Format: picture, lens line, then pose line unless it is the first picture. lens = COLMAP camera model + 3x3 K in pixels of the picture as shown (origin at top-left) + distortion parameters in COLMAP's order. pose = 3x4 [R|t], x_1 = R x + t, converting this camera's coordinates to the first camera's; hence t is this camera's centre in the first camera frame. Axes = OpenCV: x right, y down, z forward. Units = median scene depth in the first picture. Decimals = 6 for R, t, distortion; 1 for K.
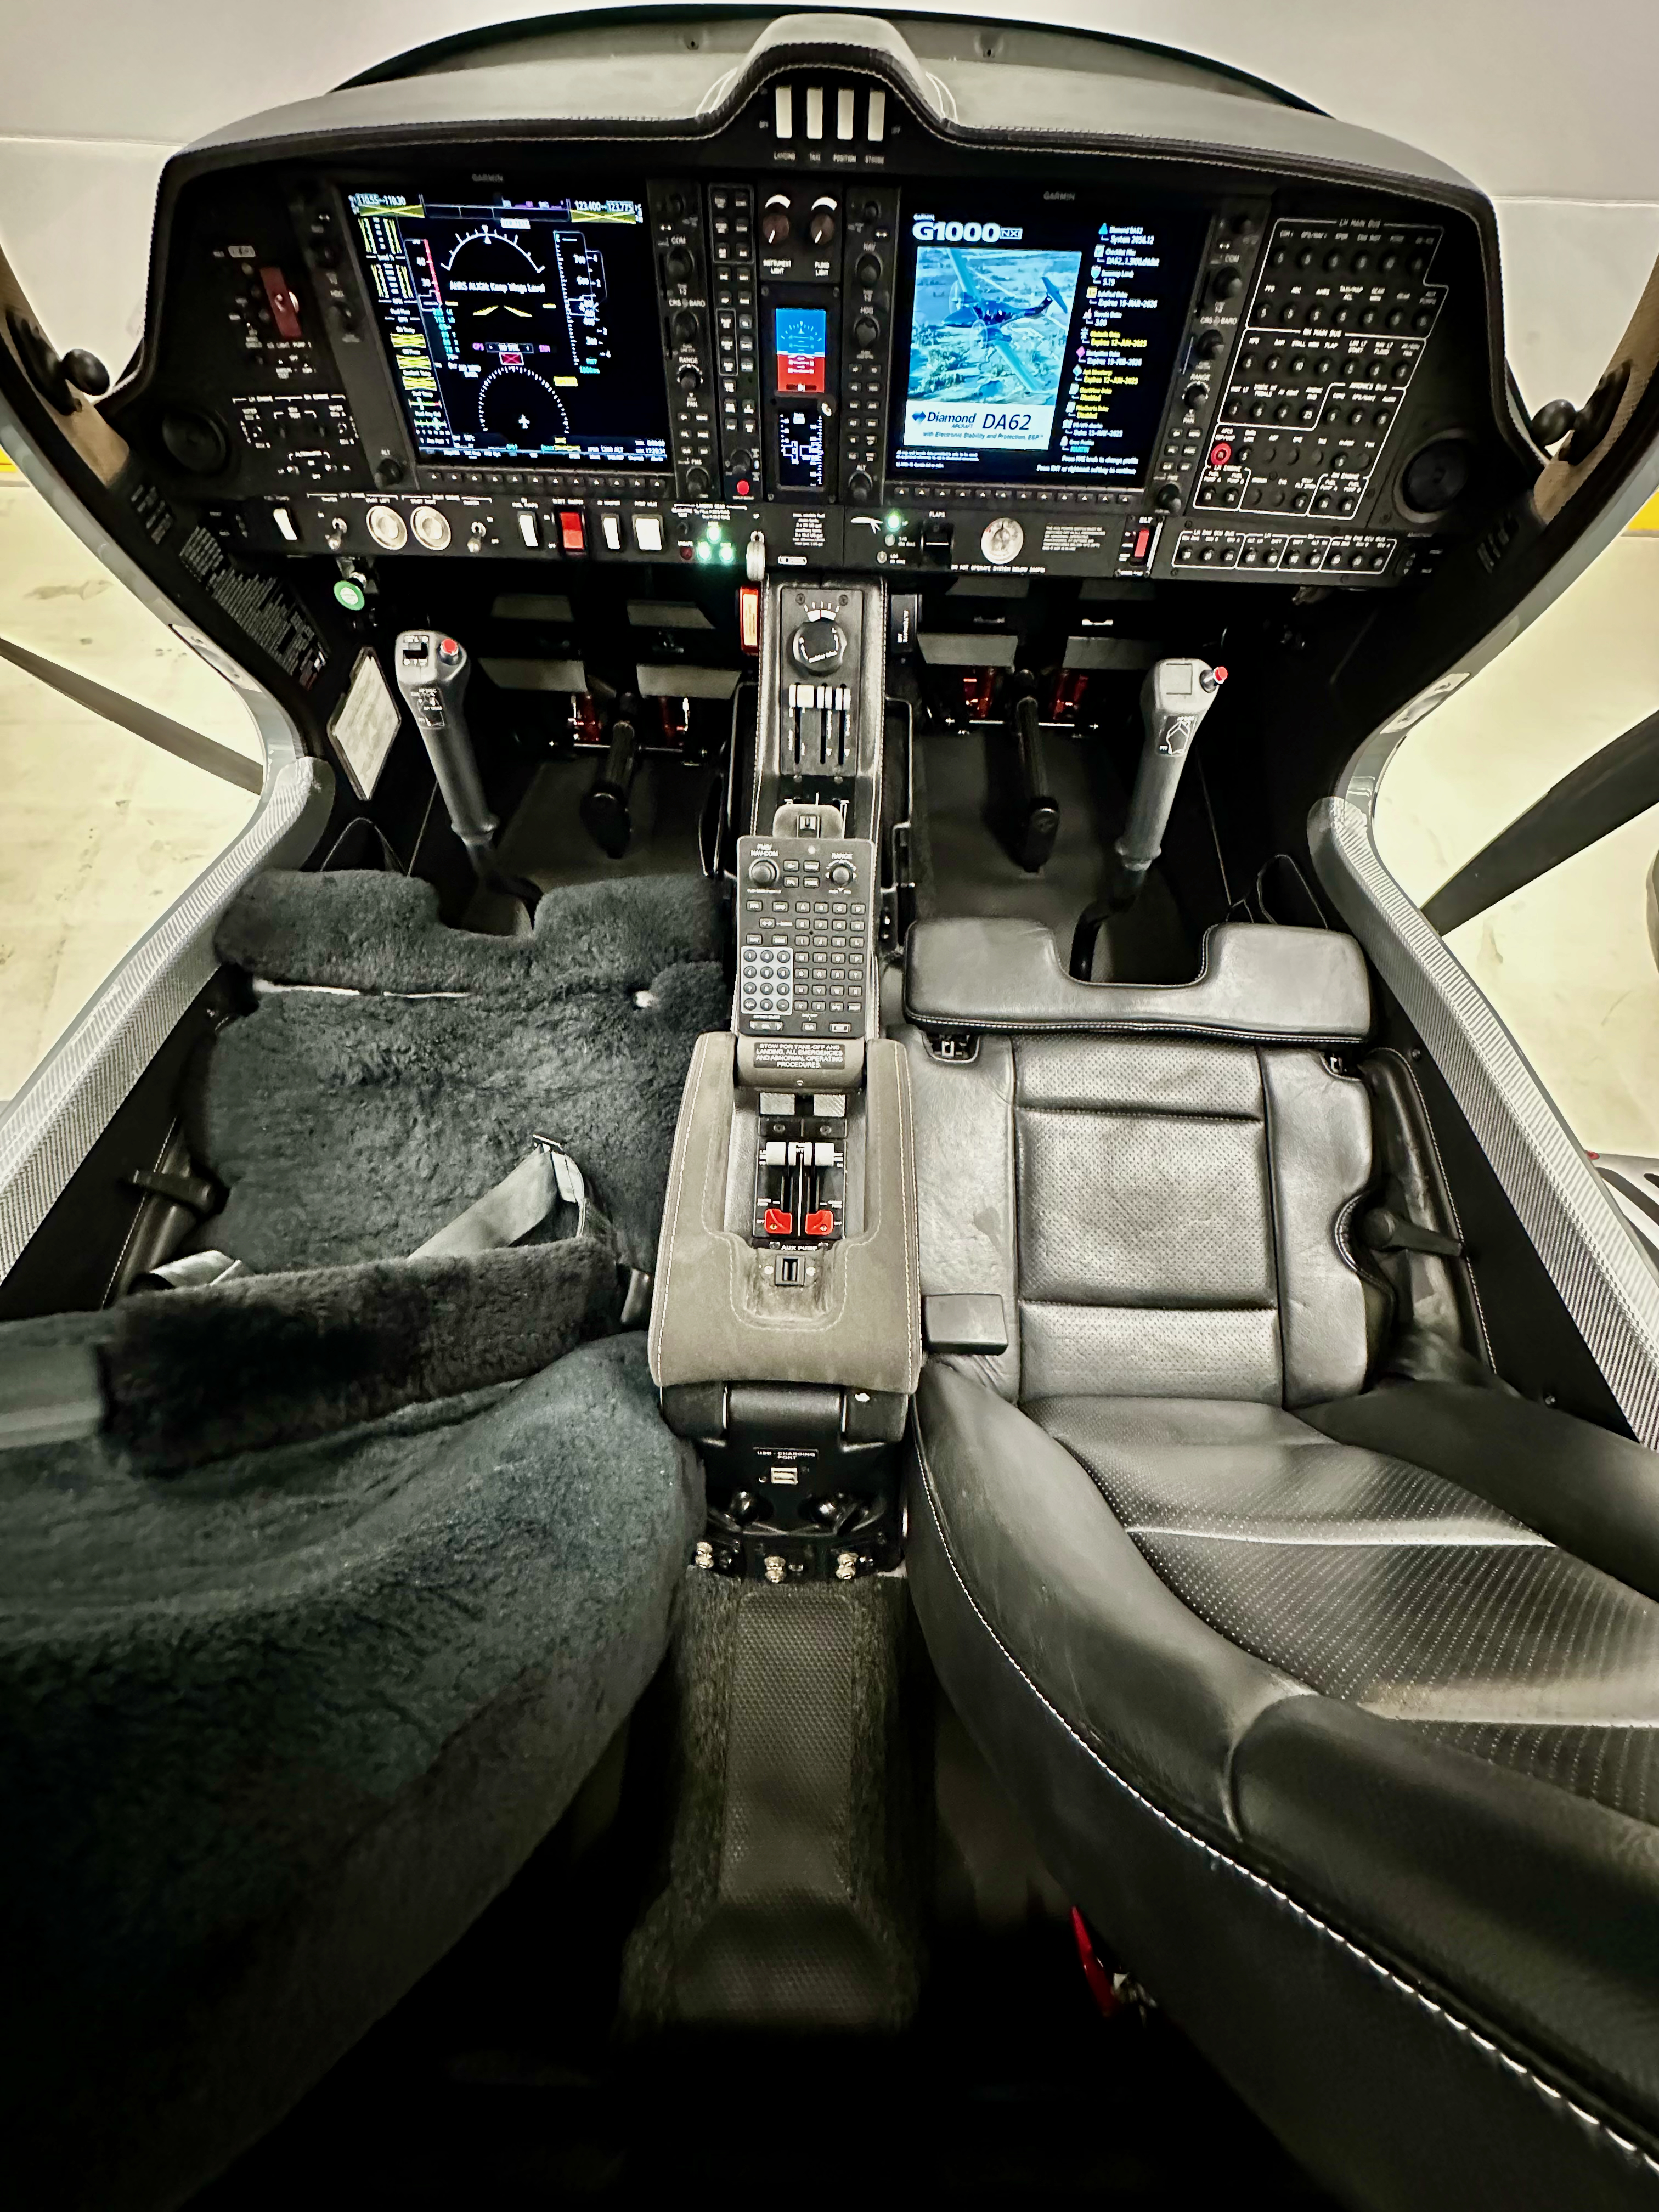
lens RADIAL K [[887.7, 0, 829.5], [0, 887.7, 1106.0], [0, 0, 1]] dist [-0.000207, 0.000000]
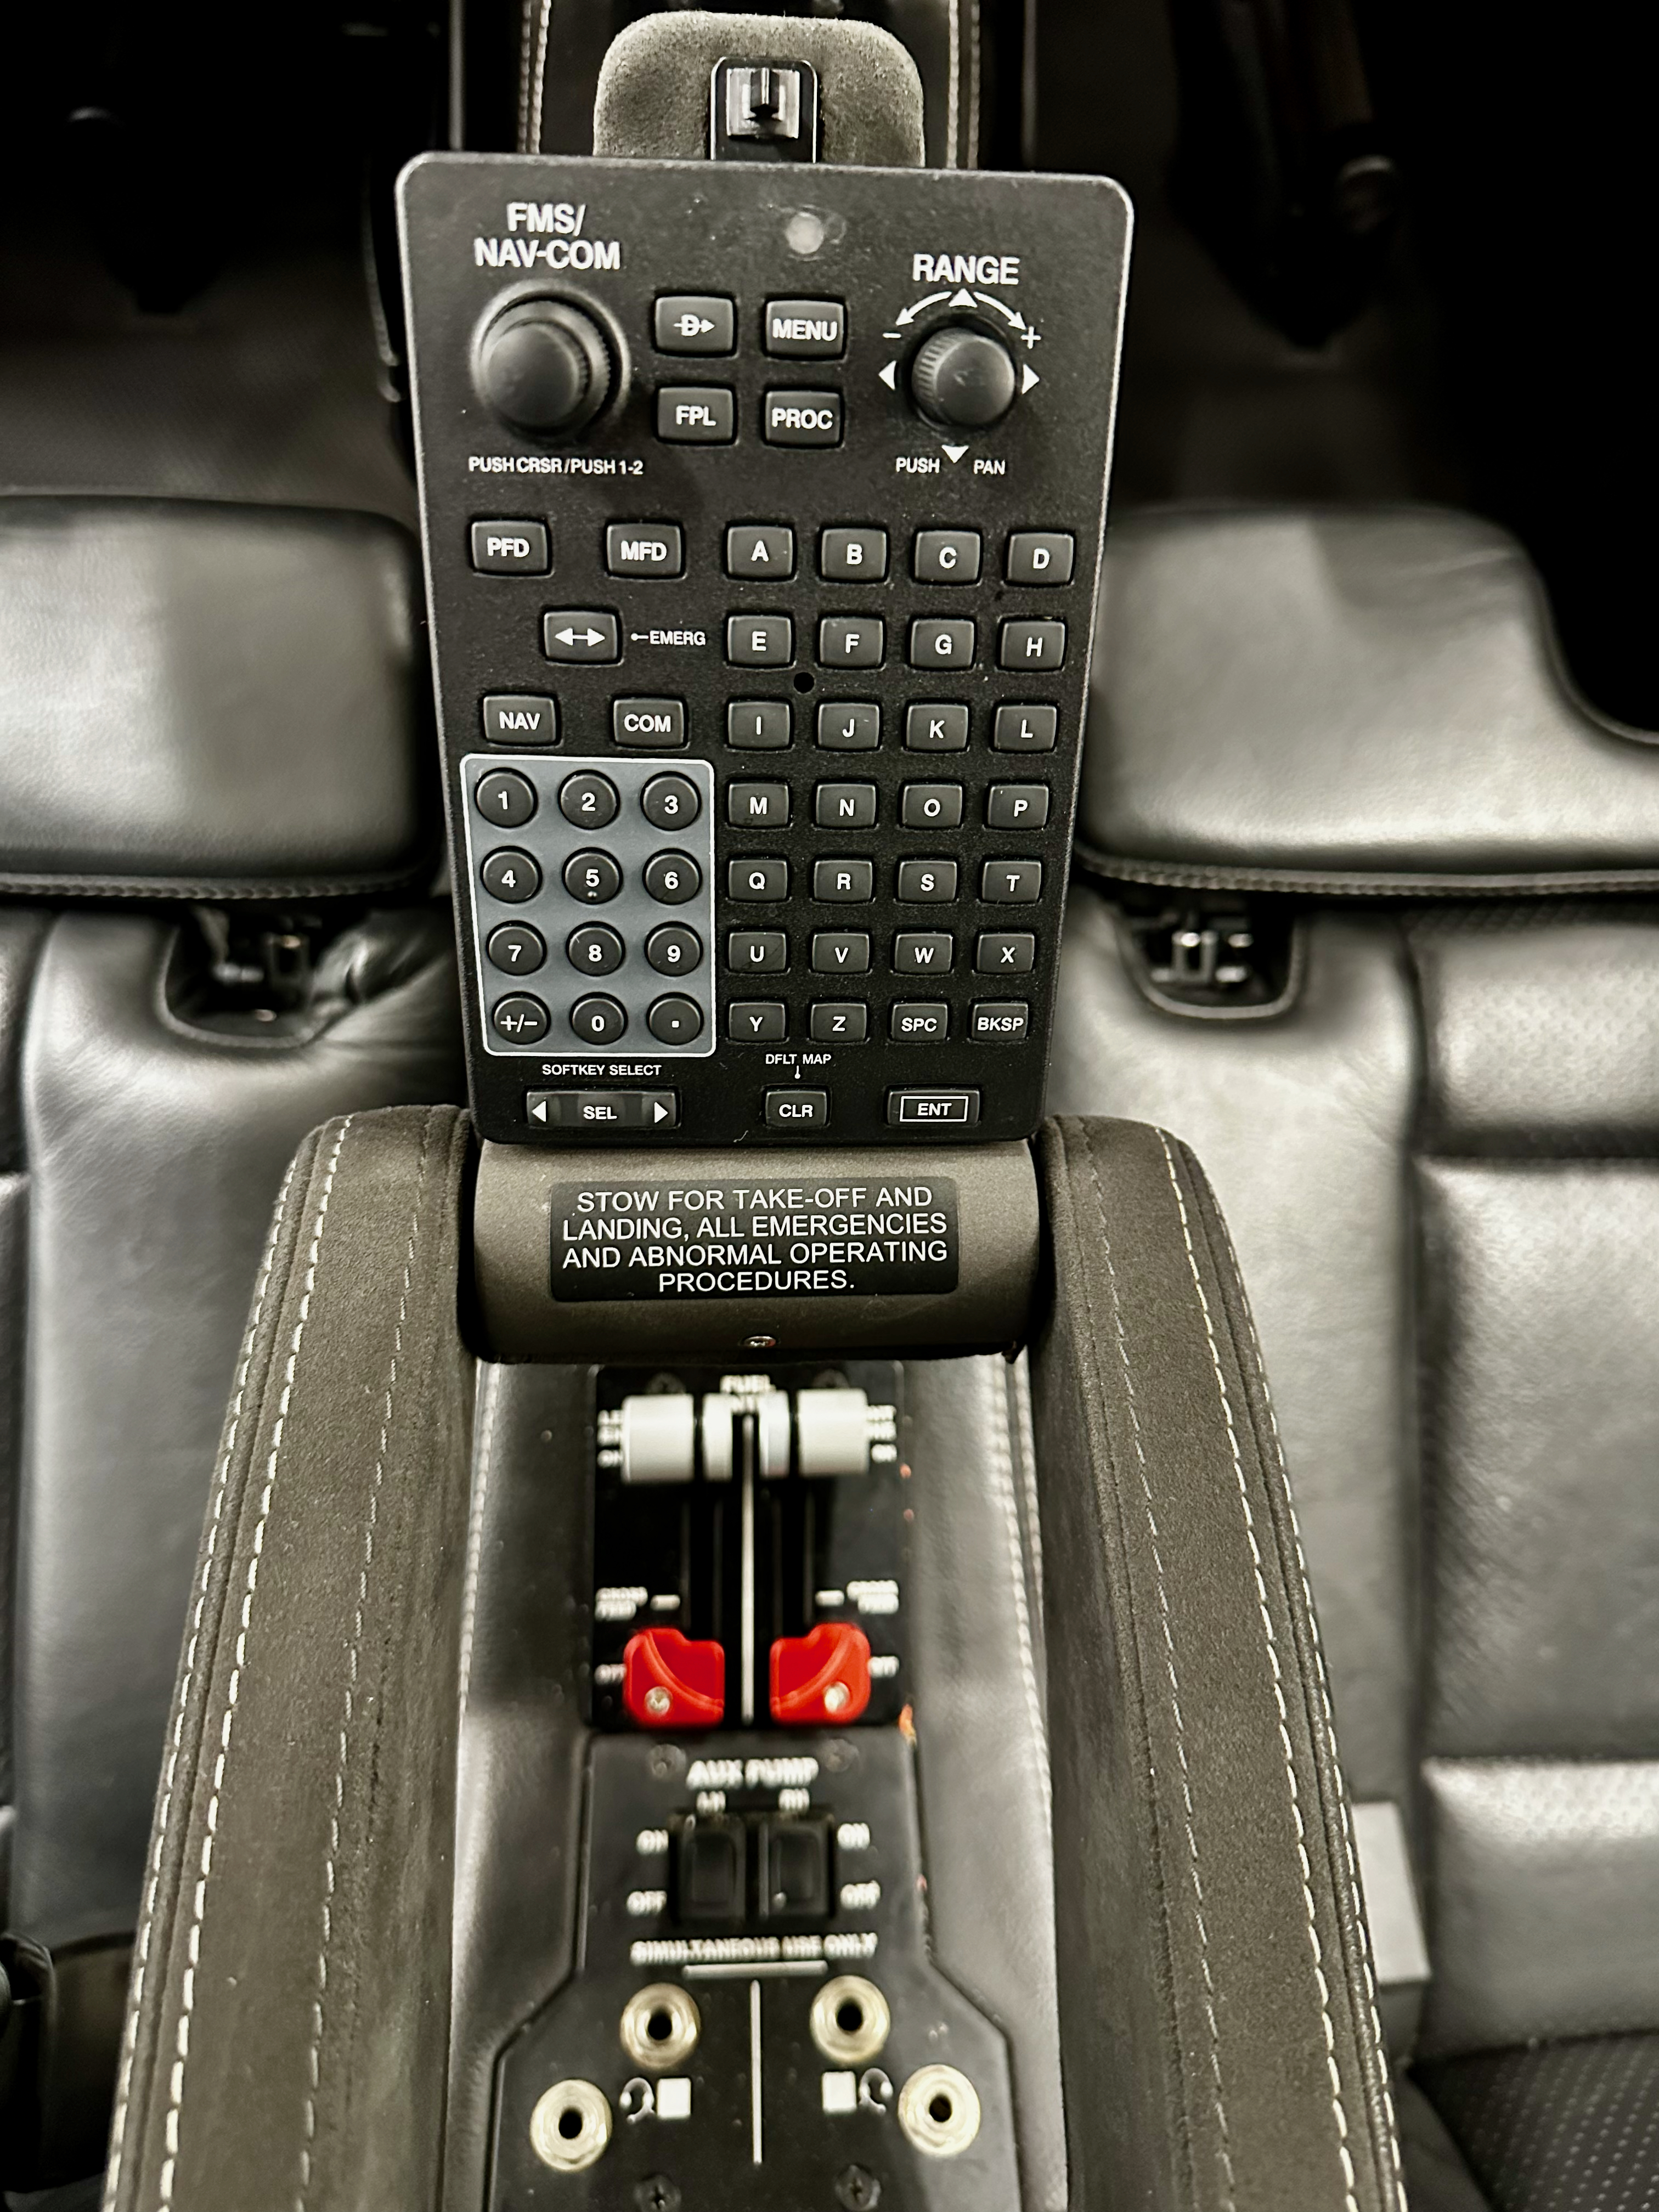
lens RADIAL K [[1643.7, 0, 829.5], [0, 1643.7, 1106.0], [0, 0, 1]] dist [0.030658, -0.003651]
pose [[0.998514, -0.026307, 0.047720, -0.034188], [0.017939, 0.985625, 0.167995, -0.158495], [-0.051453, -0.166890, 0.984632, 0.599068]]
